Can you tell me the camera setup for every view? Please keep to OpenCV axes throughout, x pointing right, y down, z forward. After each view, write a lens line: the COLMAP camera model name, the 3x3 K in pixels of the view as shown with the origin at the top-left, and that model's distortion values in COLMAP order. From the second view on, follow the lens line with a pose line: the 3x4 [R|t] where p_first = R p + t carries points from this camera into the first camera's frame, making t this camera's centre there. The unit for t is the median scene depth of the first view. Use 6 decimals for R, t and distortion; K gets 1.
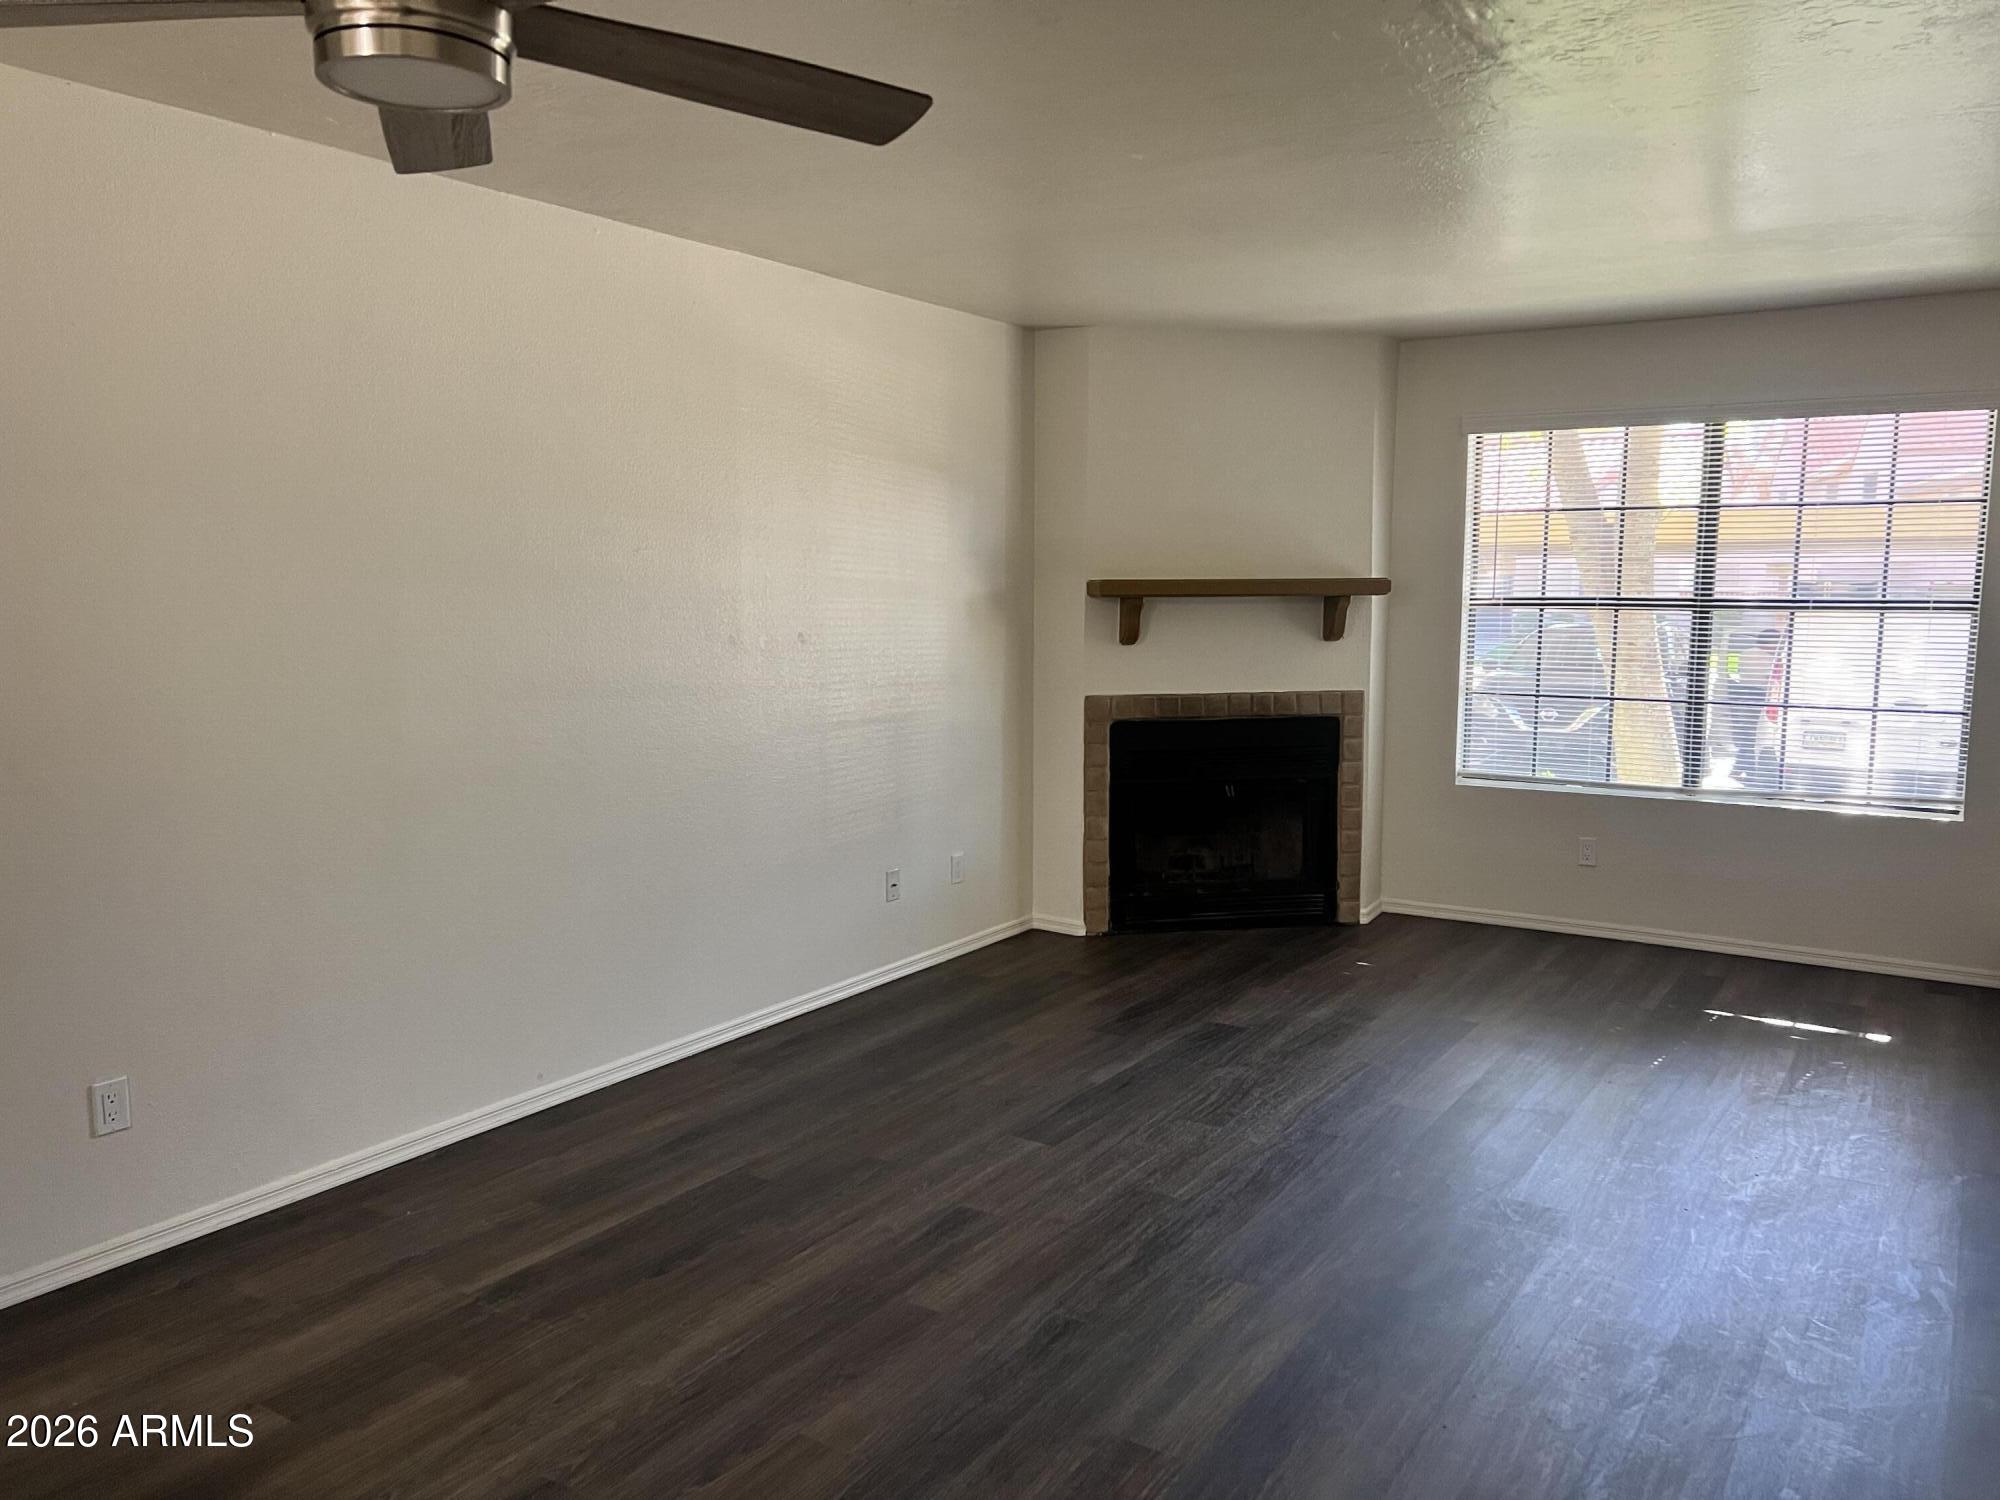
lens RADIAL K [[1487.7, 0, 999.3], [0, 1487.7, 756.1], [0, 0, 1]] dist [0.045514, -0.035620]
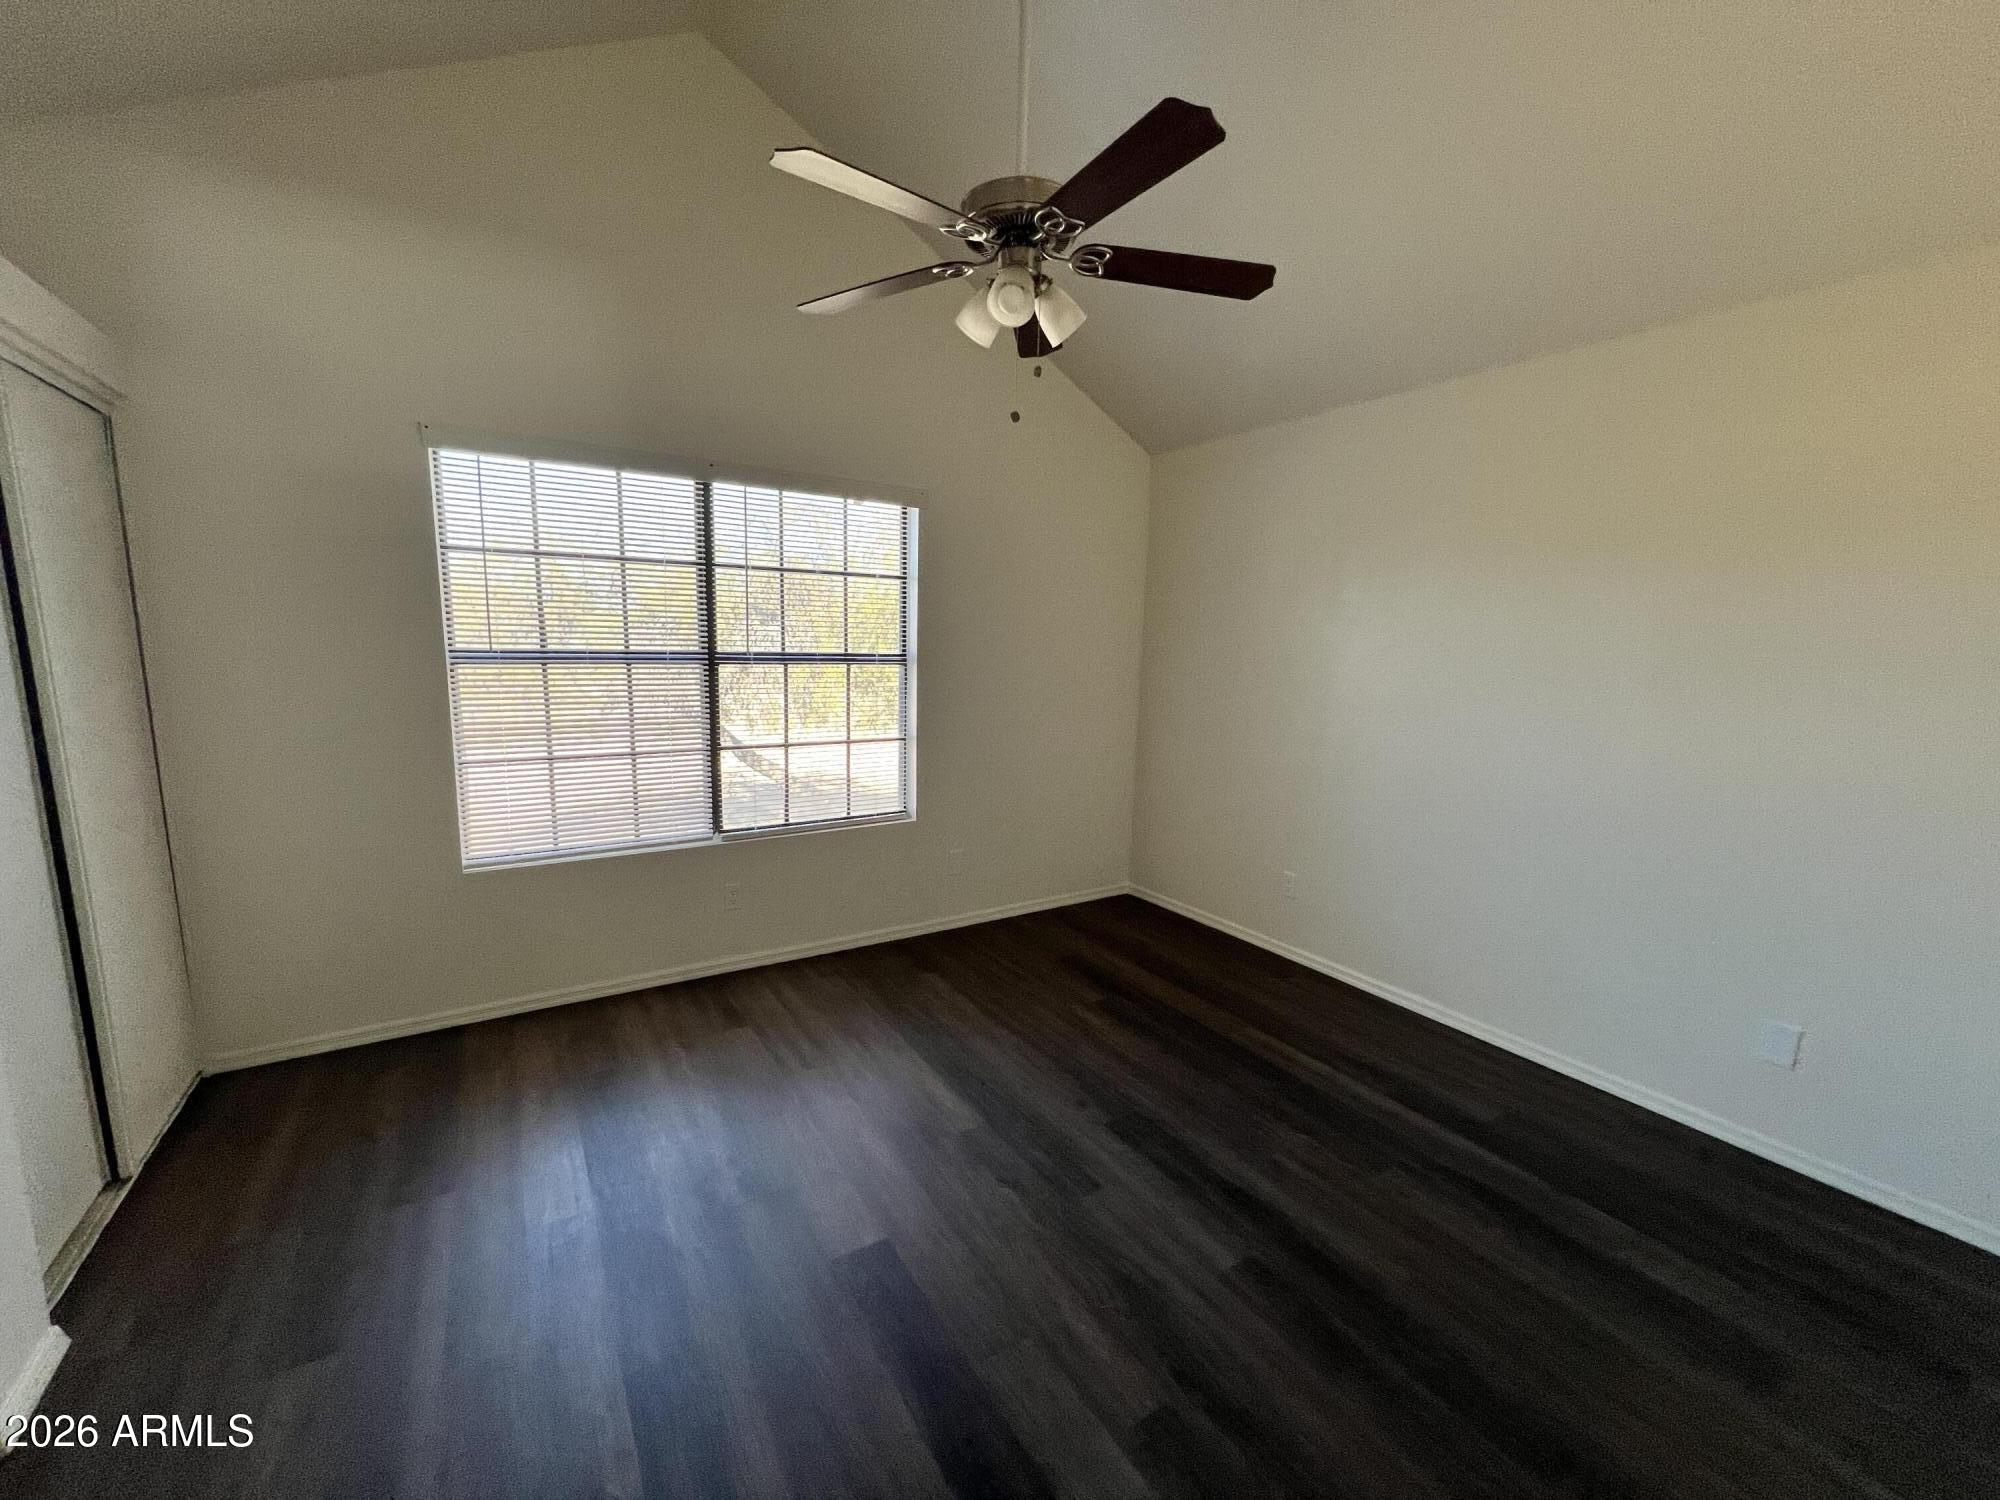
lens RADIAL K [[800.9, 0, 996.7], [0, 800.9, 767.6], [0, 0, 1]] dist [-0.003682, 0.000354]
pose [[0.402197, -0.129528, 0.906344, 0.034146], [0.091948, 0.990651, 0.100774, -0.061746], [-0.910924, 0.042806, 0.410347, 0.575596]]
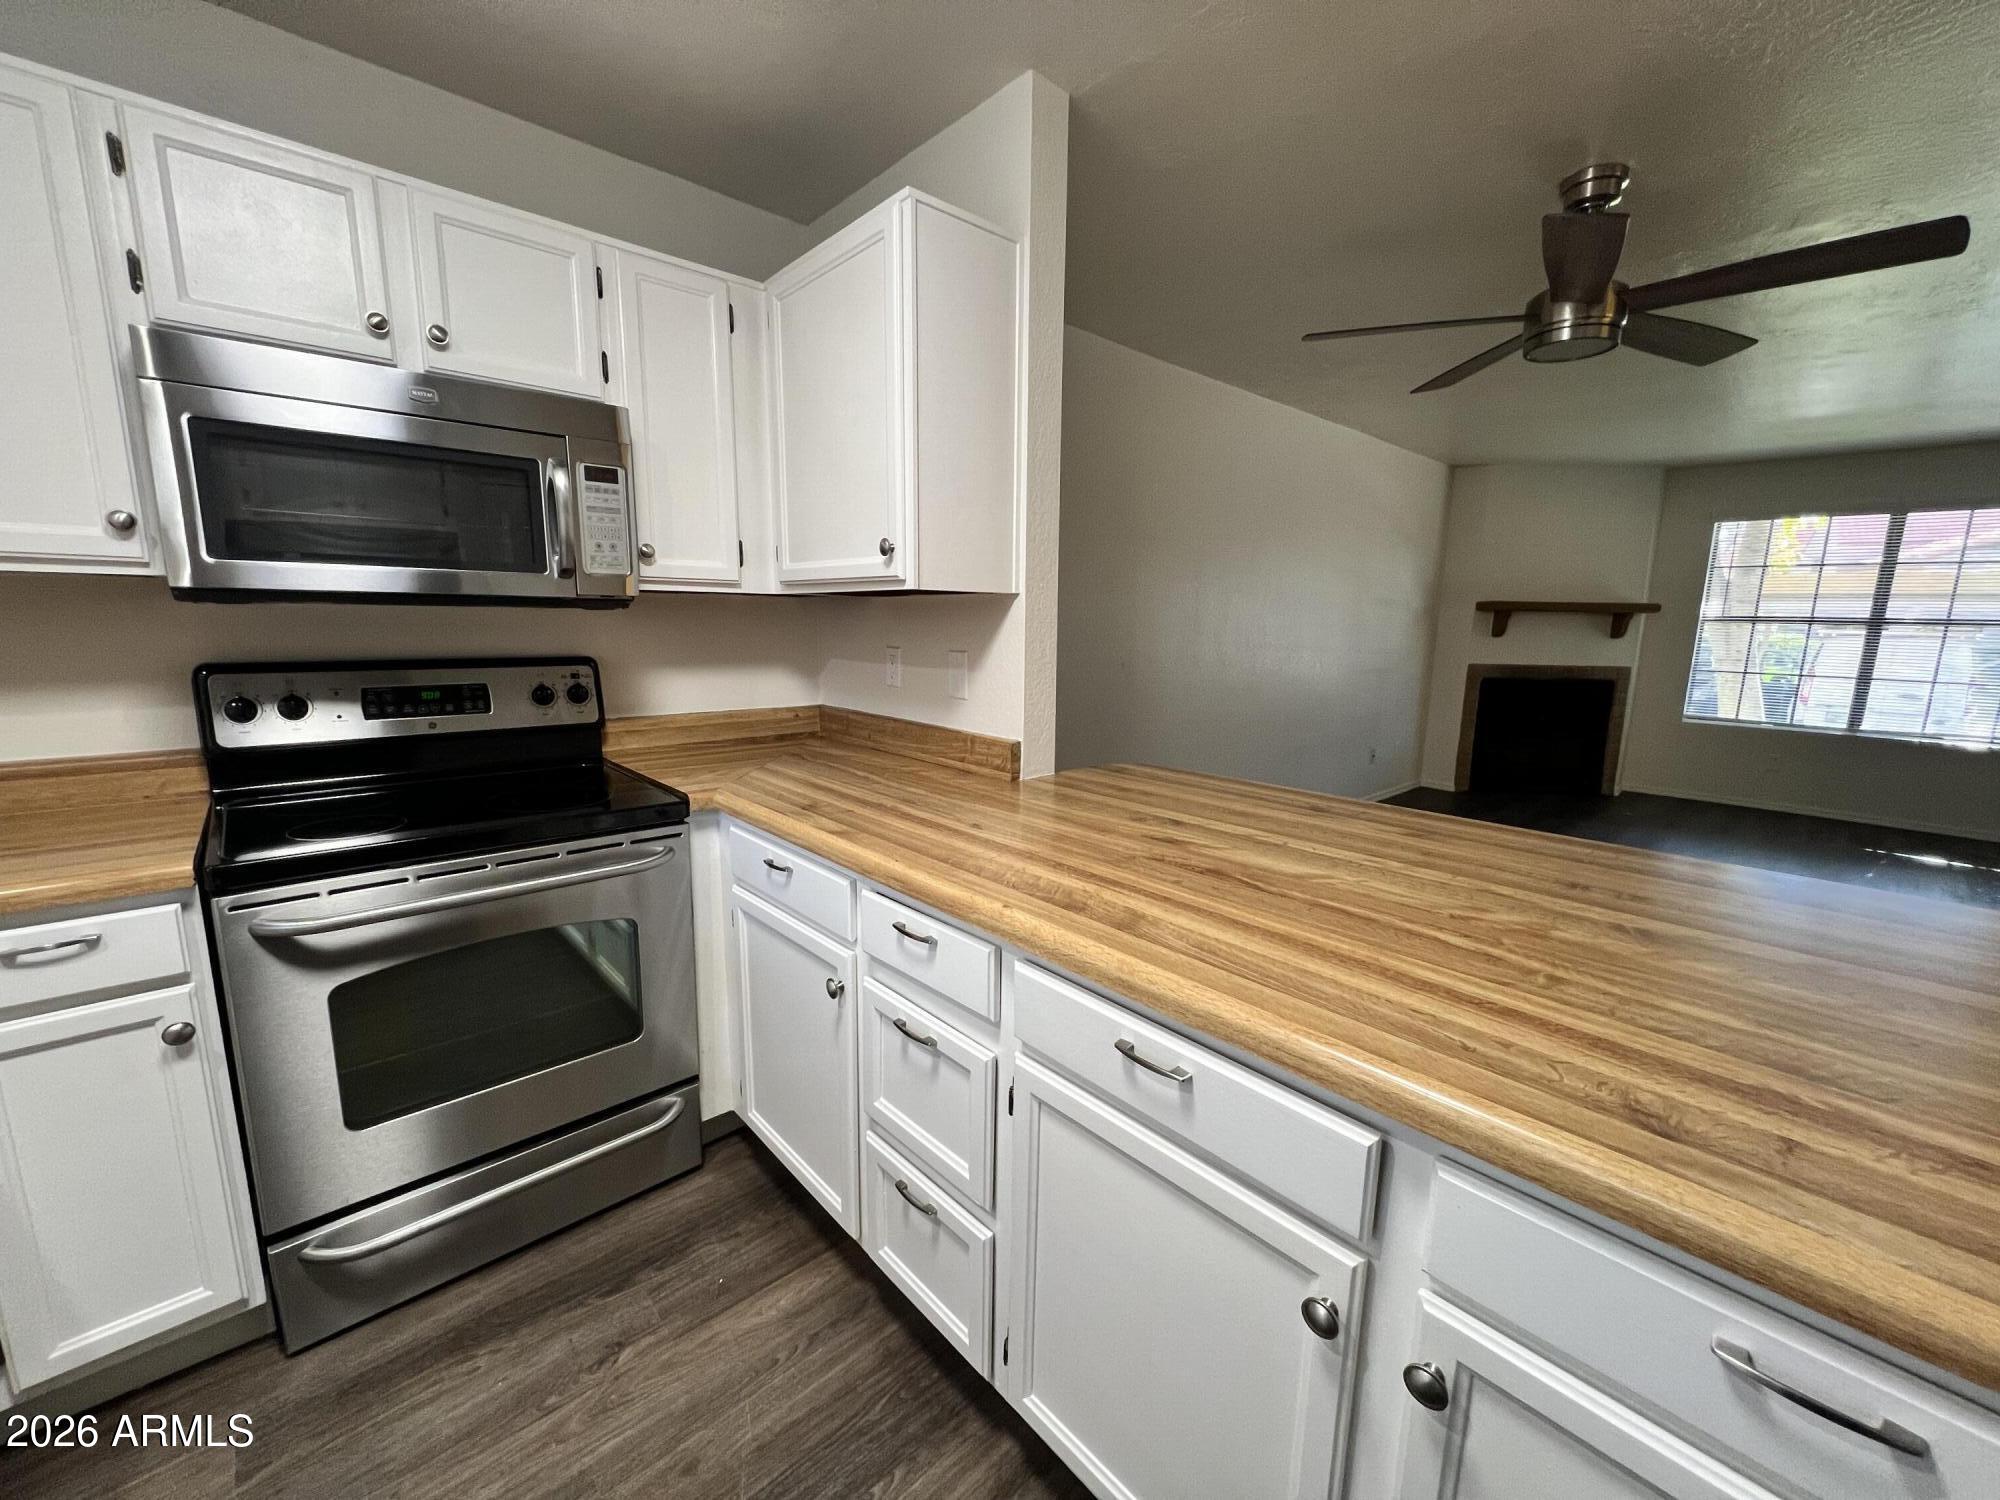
lens RADIAL K [[800.9, 0, 1004.8], [0, 800.9, 757.2], [0, 0, 1]] dist [-0.003682, 0.000354]
pose [[0.974164, 0.057073, -0.218512, -0.283594], [-0.043051, 0.996728, 0.068407, 0.032482], [0.221701, -0.057233, 0.973434, -0.114048]]
